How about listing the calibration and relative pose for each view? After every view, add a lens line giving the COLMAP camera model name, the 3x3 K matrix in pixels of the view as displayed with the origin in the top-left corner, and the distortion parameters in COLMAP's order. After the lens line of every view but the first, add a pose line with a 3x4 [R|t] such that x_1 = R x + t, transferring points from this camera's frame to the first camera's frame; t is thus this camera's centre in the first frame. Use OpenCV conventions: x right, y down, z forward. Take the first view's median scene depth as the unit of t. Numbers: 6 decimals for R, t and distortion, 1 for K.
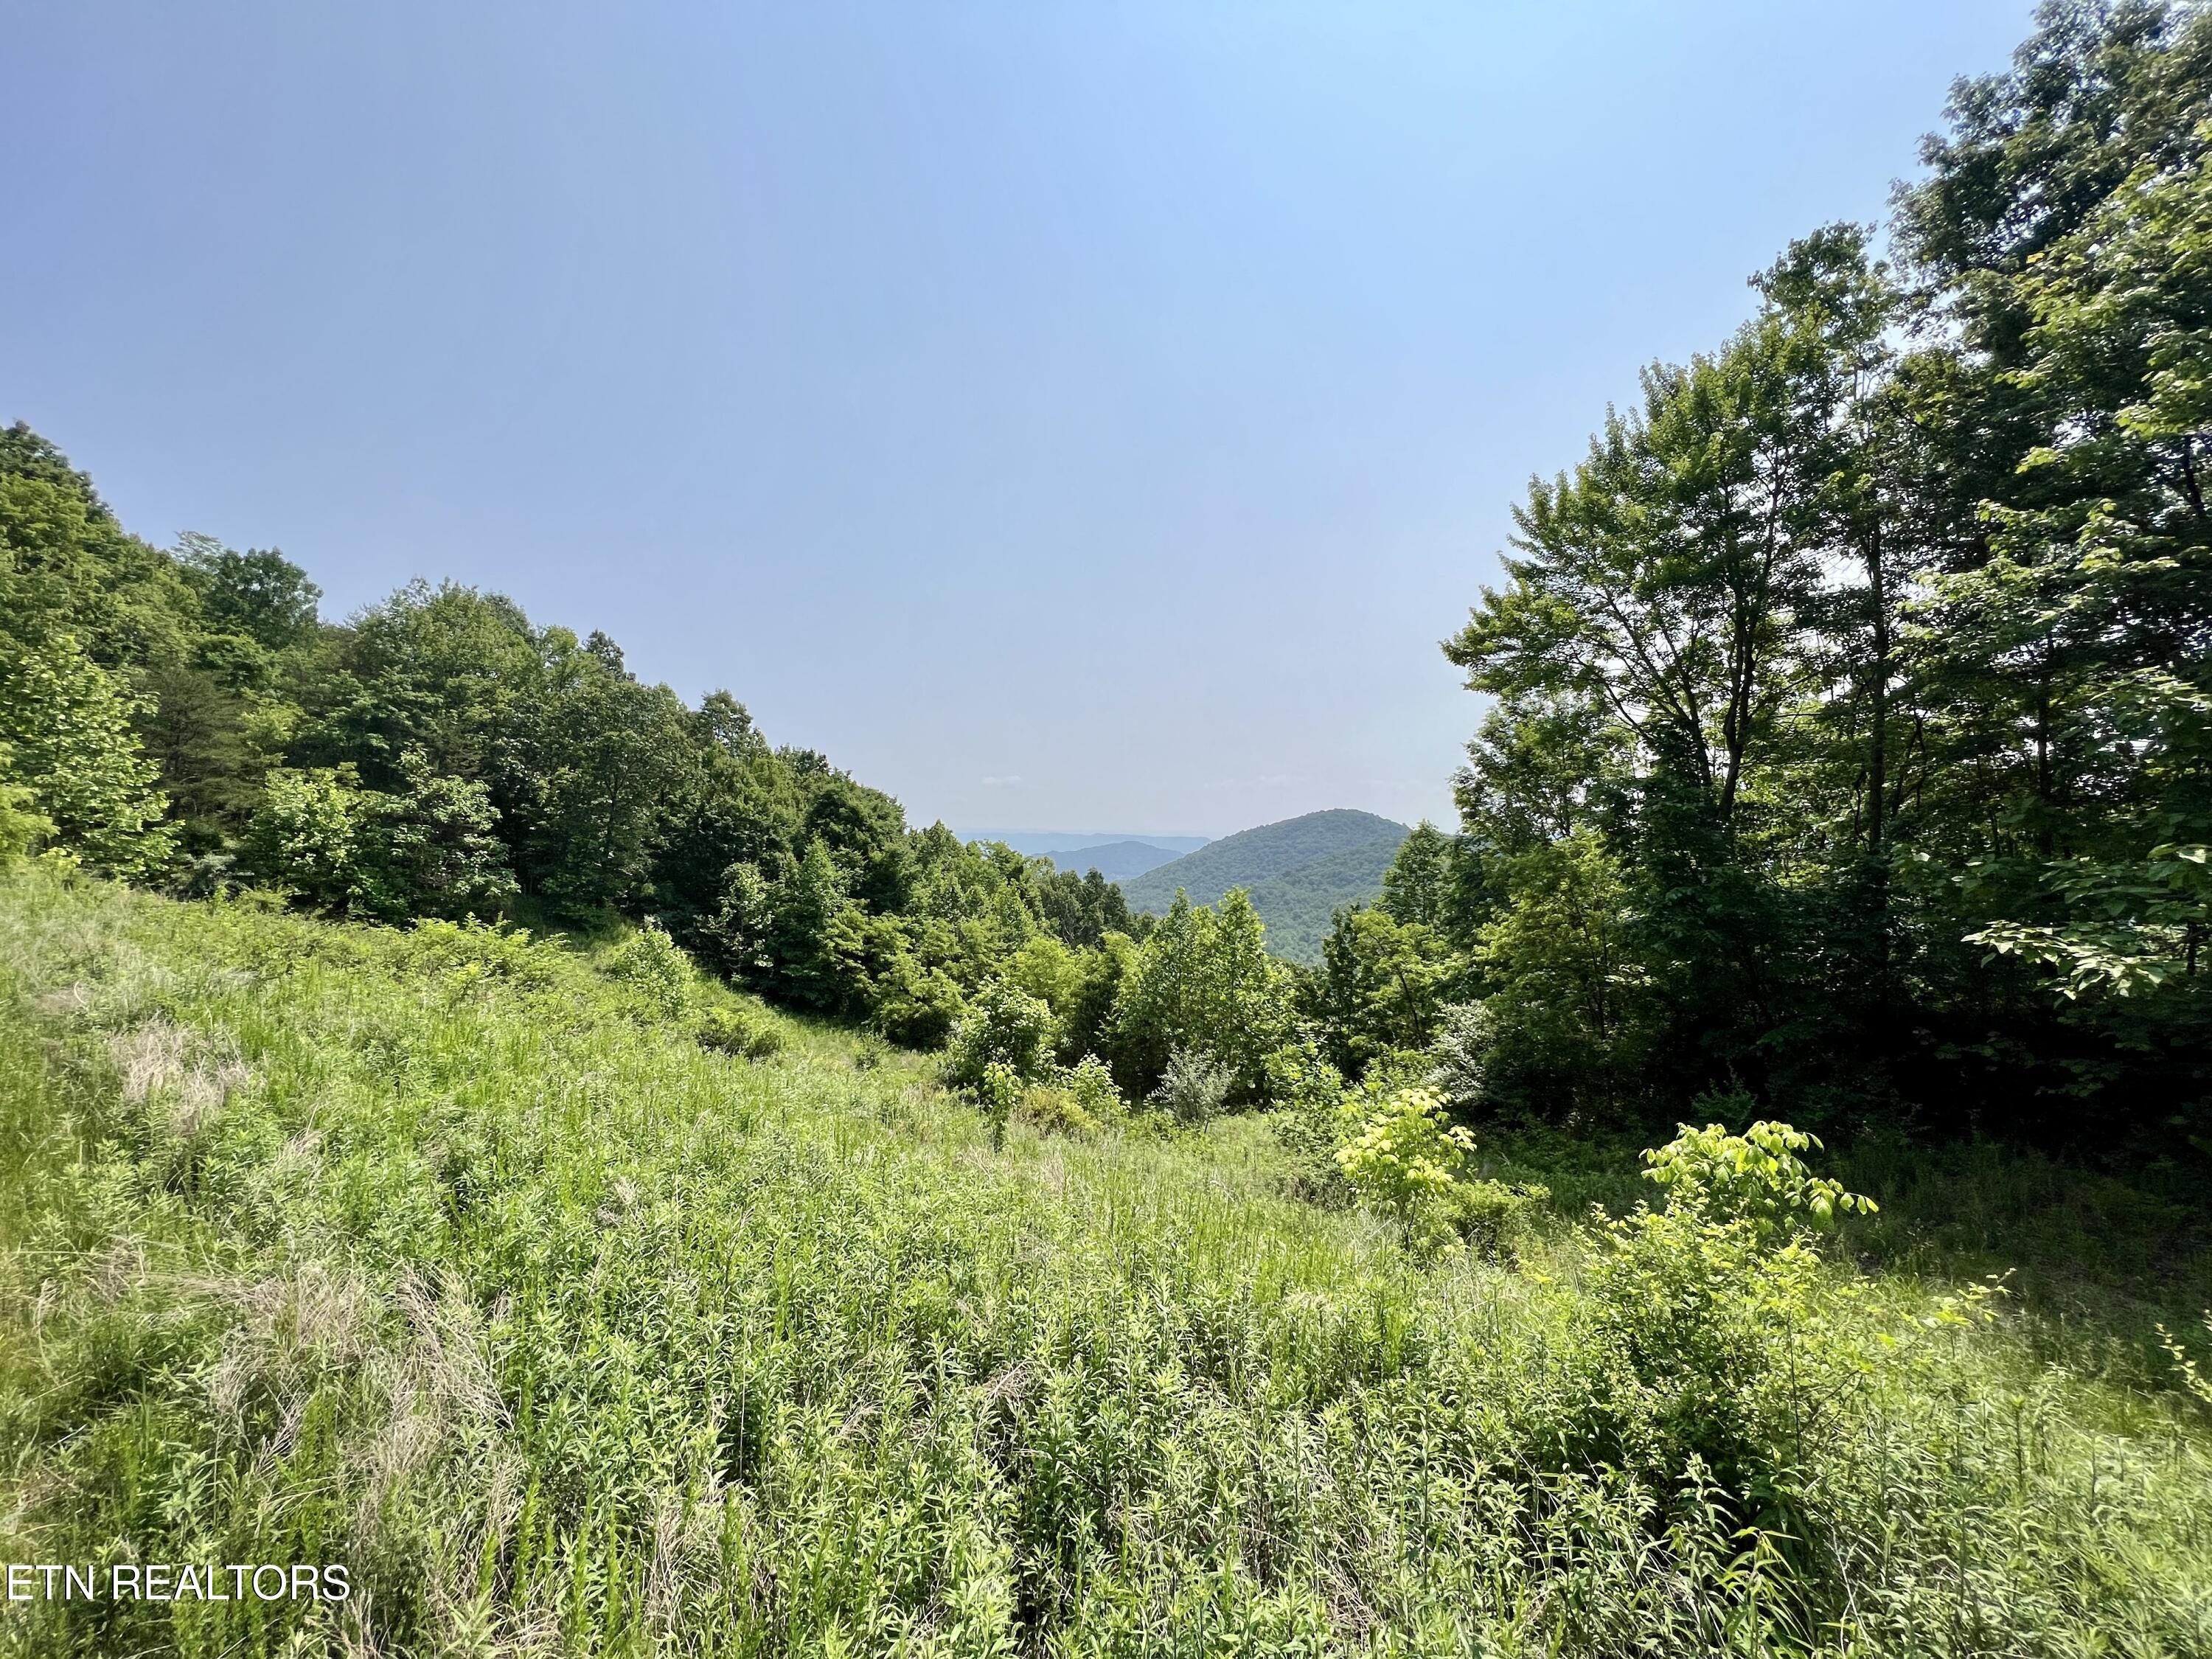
lens RADIAL K [[898.9, 0, 1106.0], [0, 898.9, 829.5], [0, 0, 1]] dist [0.011750, -0.000140]
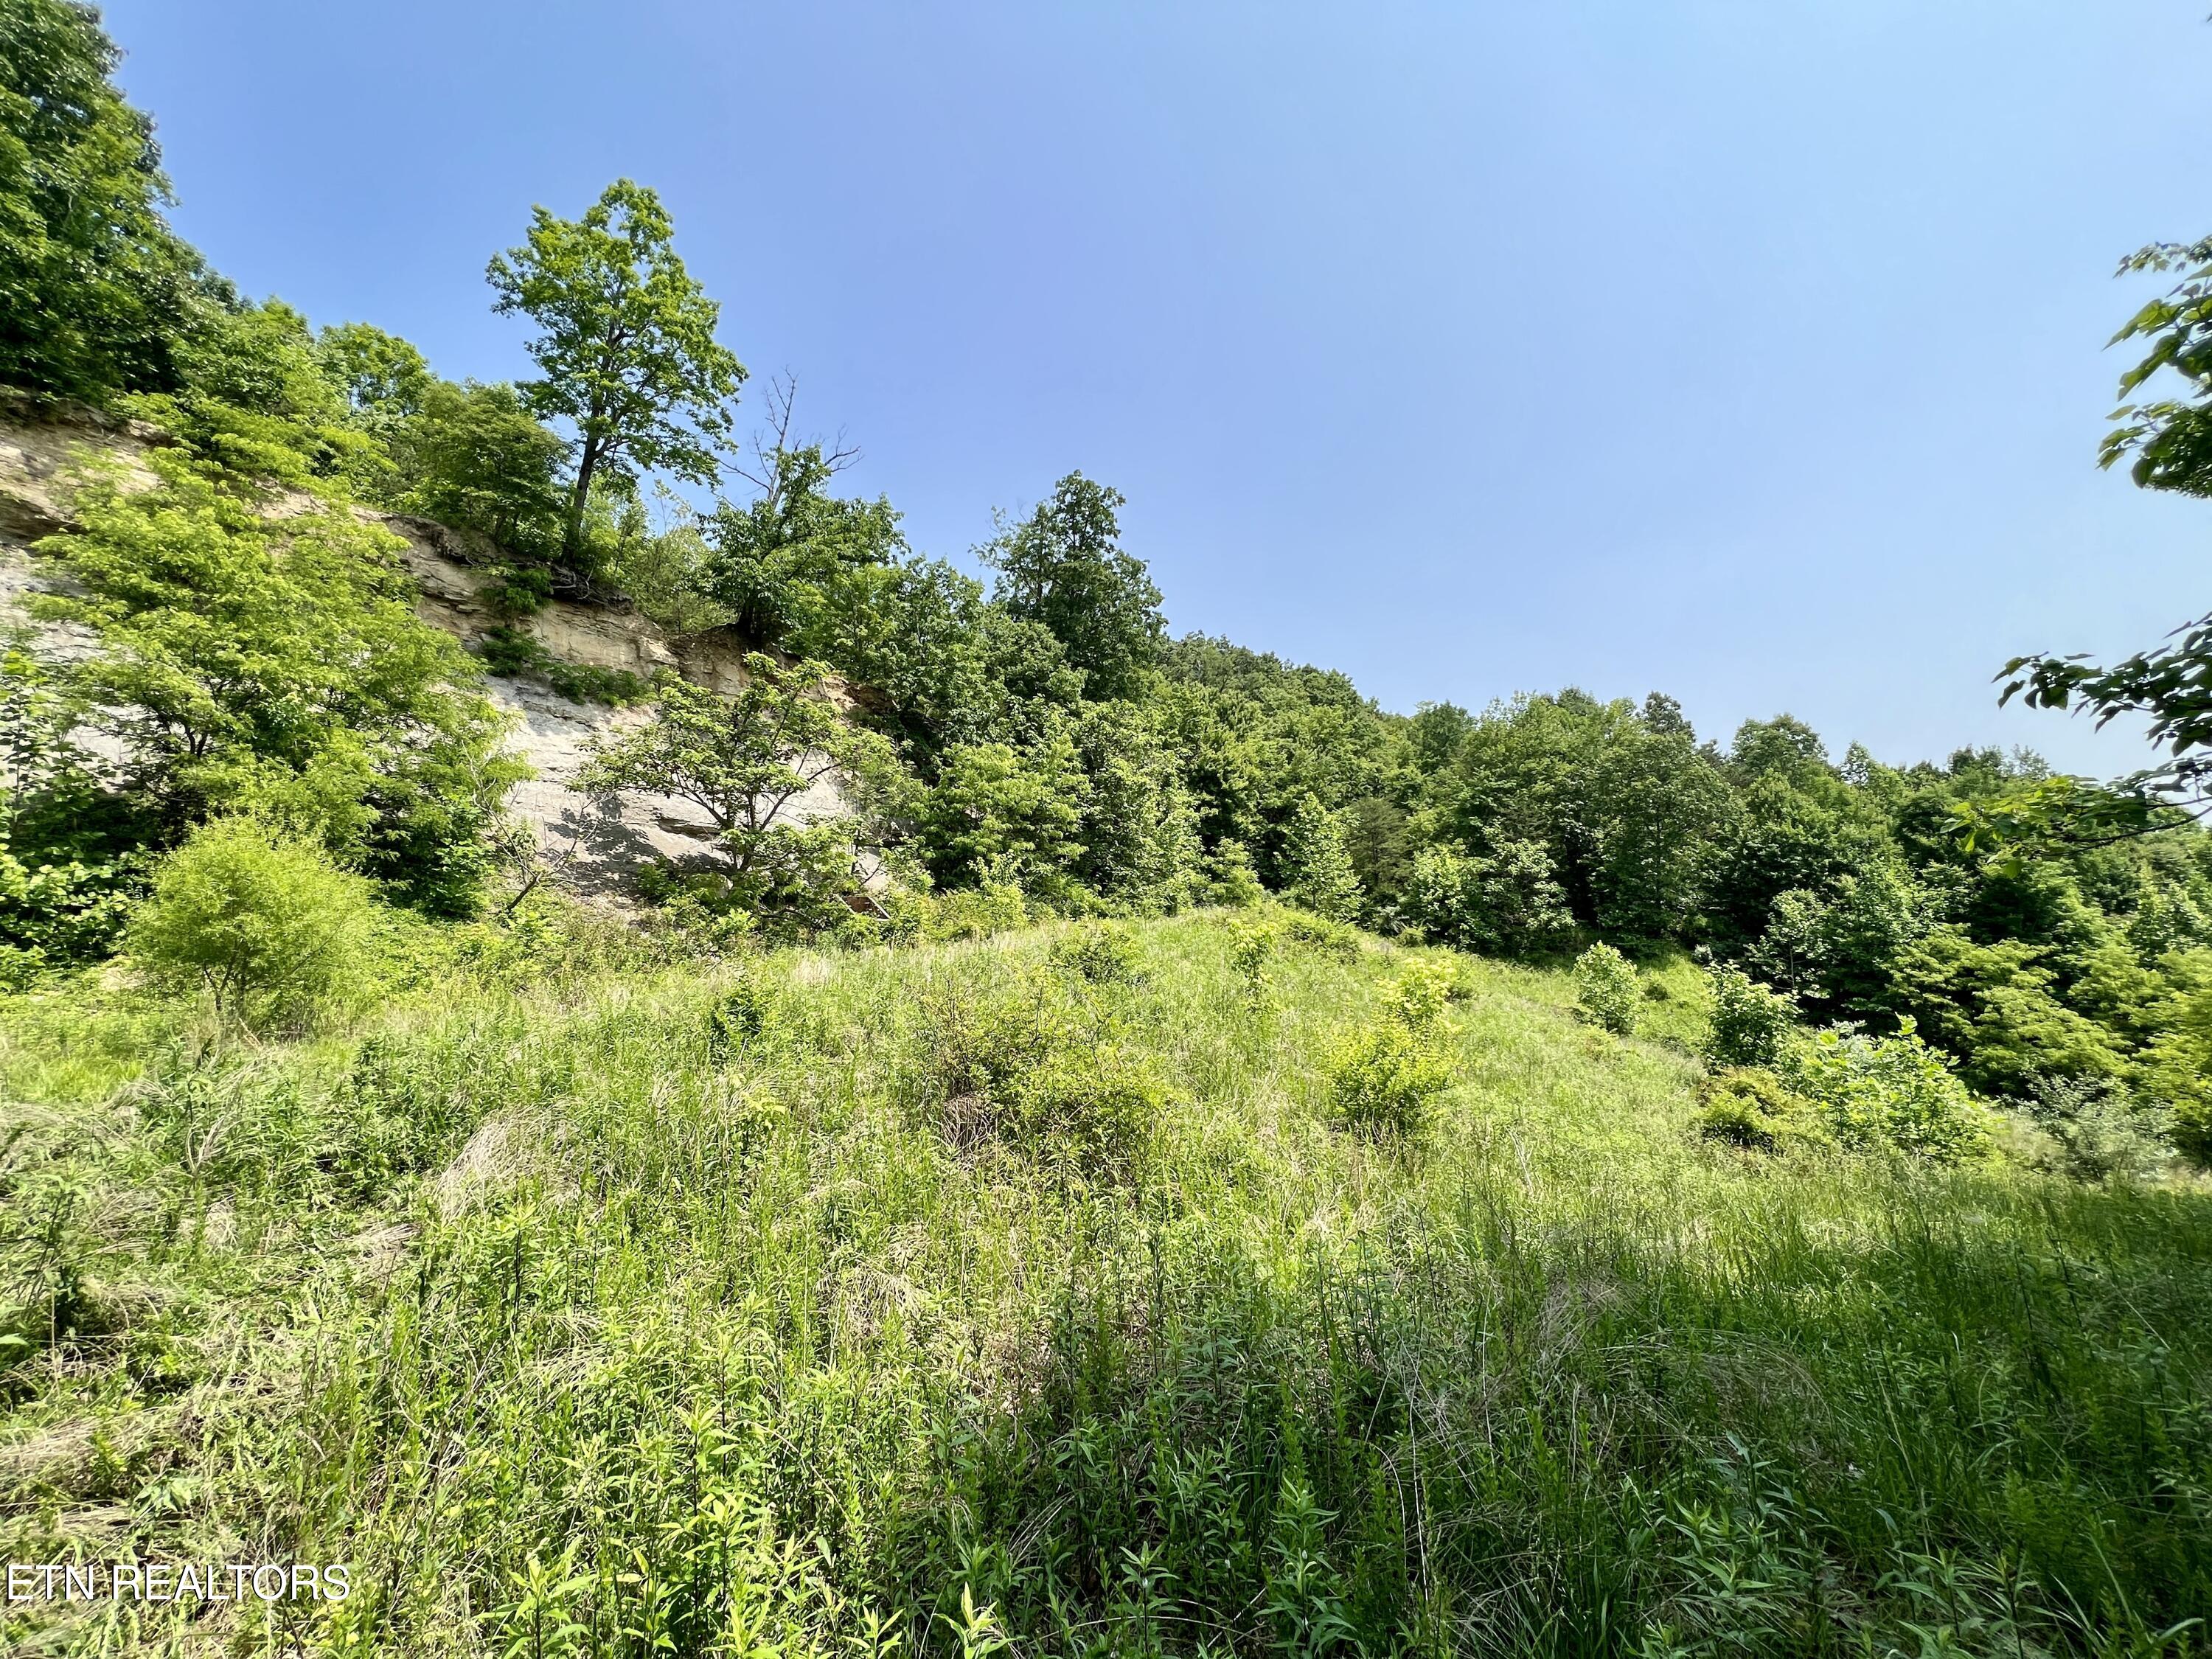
lens RADIAL K [[898.9, 0, 1106.0], [0, 898.9, 829.5], [0, 0, 1]] dist [0.011750, -0.000140]
pose [[0.327471, -0.139169, -0.934556, 0.308758], [0.077886, 0.989703, -0.120089, 0.037273], [0.941646, -0.033463, 0.334938, -0.011222]]
